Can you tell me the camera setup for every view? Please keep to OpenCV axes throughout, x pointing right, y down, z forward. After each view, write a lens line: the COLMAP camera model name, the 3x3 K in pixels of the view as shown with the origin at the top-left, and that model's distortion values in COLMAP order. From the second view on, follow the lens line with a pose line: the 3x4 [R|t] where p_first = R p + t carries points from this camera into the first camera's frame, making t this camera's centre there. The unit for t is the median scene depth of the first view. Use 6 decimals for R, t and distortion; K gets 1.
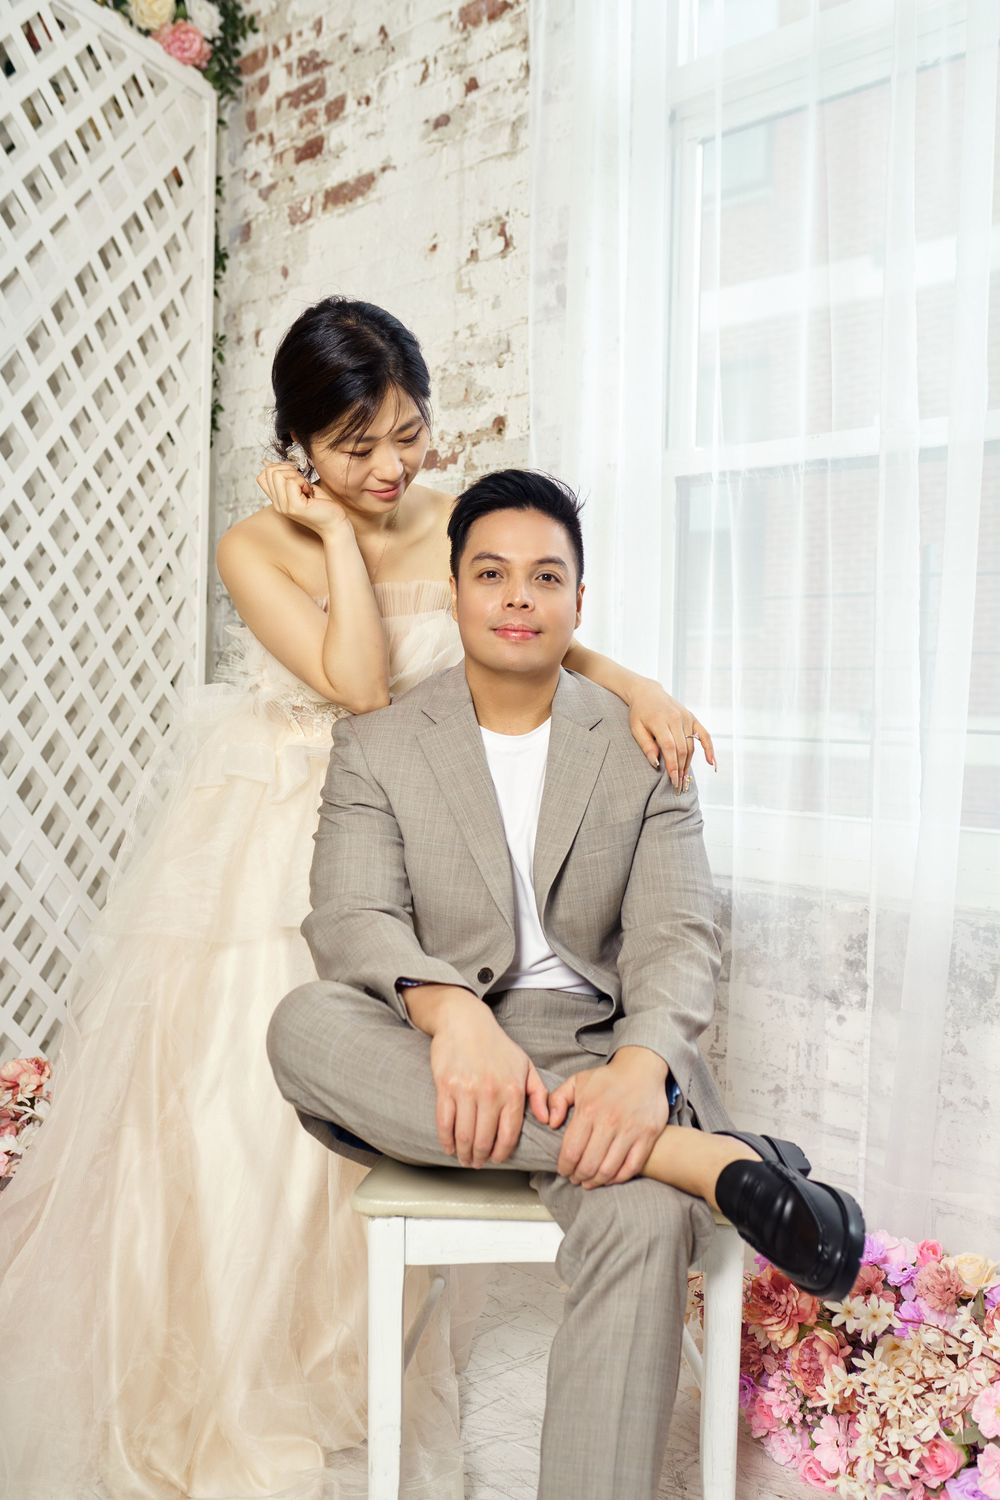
lens RADIAL K [[1457.6, 0, 519.6], [0, 1457.6, 728.3], [0, 0, 1]] dist [-0.003059, 0.000000]
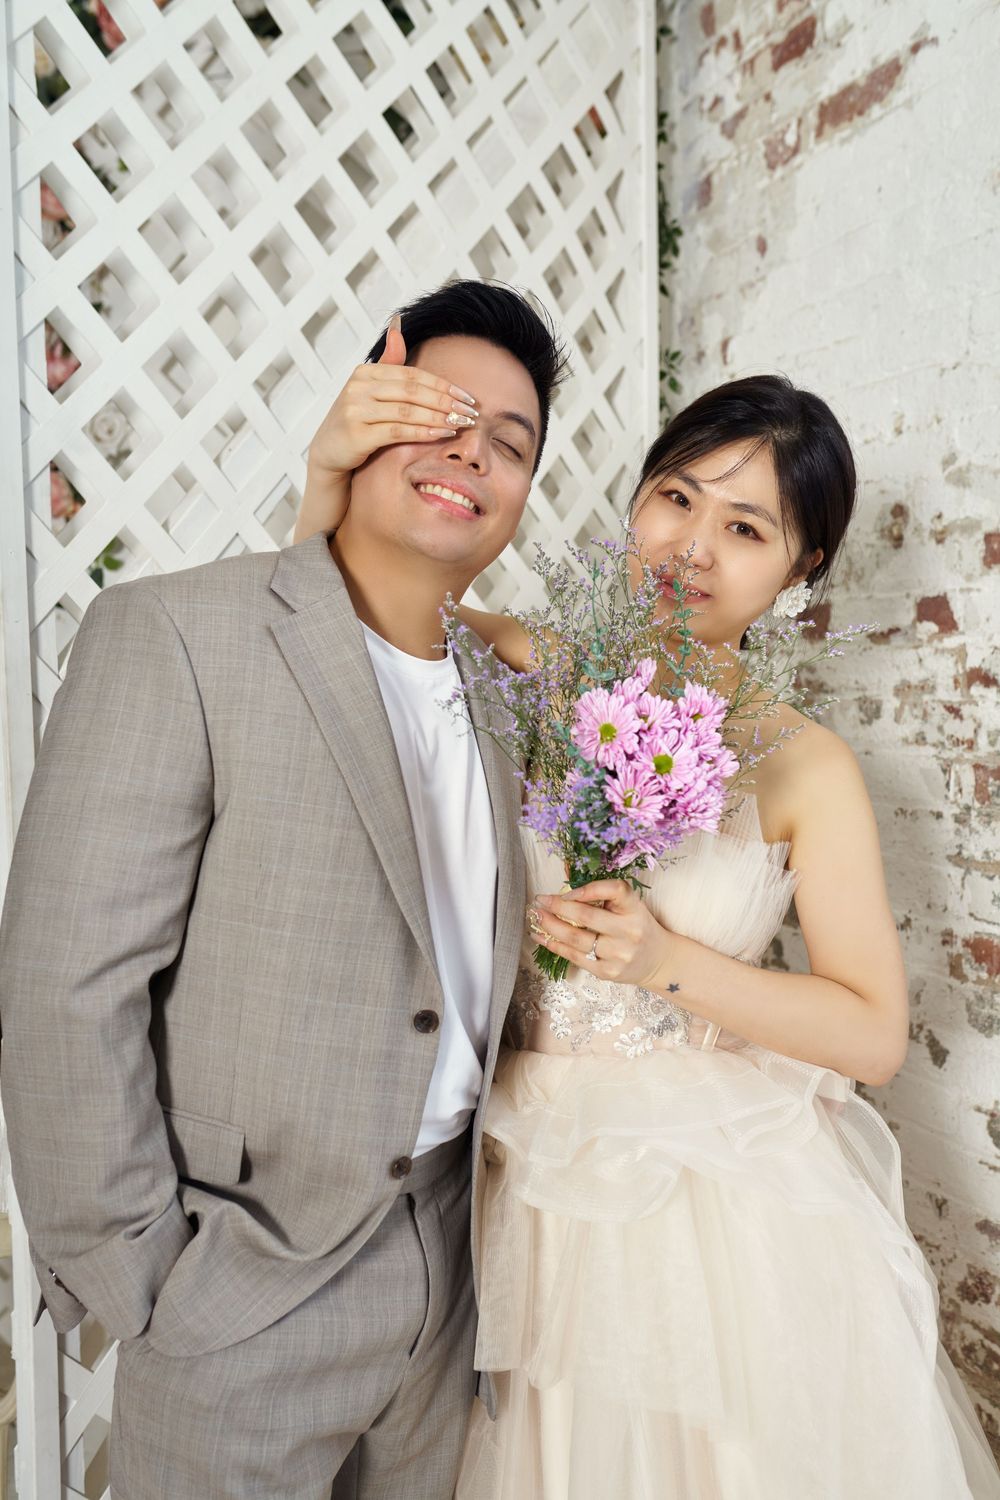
lens RADIAL K [[1457.6, 0, 558.1], [0, 1457.6, 739.3], [0, 0, 1]] dist [-0.003059, 0.000000]
pose [[0.941620, -0.017380, -0.336228, -0.034760], [0.027121, 0.999337, 0.024297, -0.117804], [0.335582, -0.031997, 0.941467, 0.371358]]
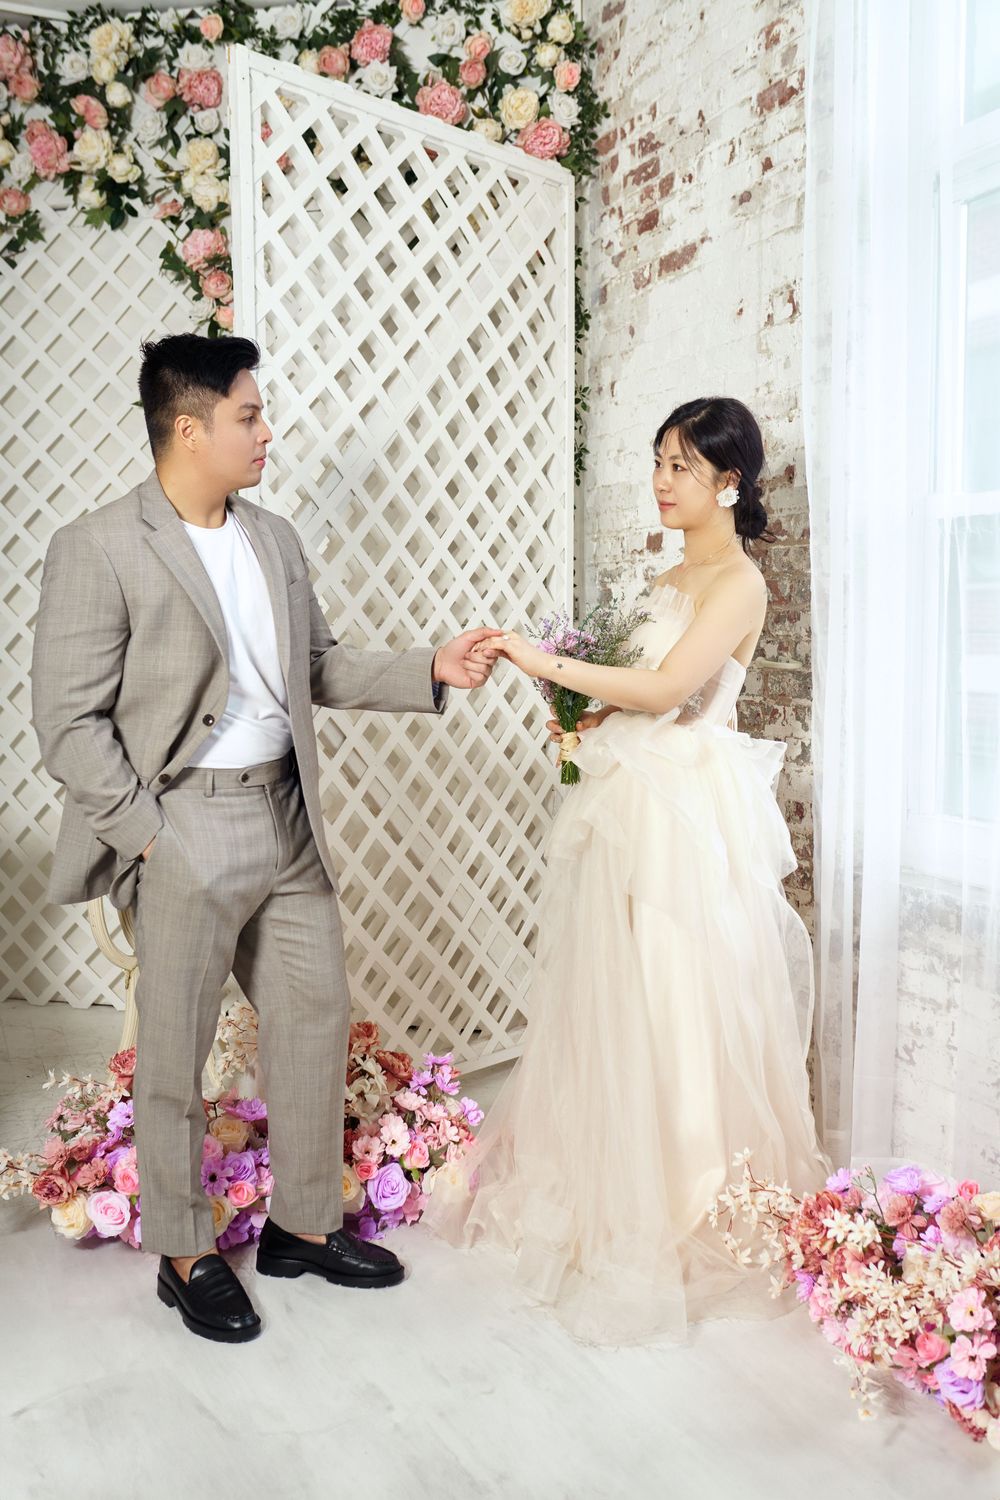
lens RADIAL K [[1457.6, 0, 499.1], [0, 1457.6, 734.6], [0, 0, 1]] dist [-0.003059, 0.000000]
pose [[0.934963, 0.000610, -0.354745, 0.150560], [0.015620, 0.998958, 0.042885, -0.050790], [0.354401, -0.045637, 0.933979, -0.116169]]
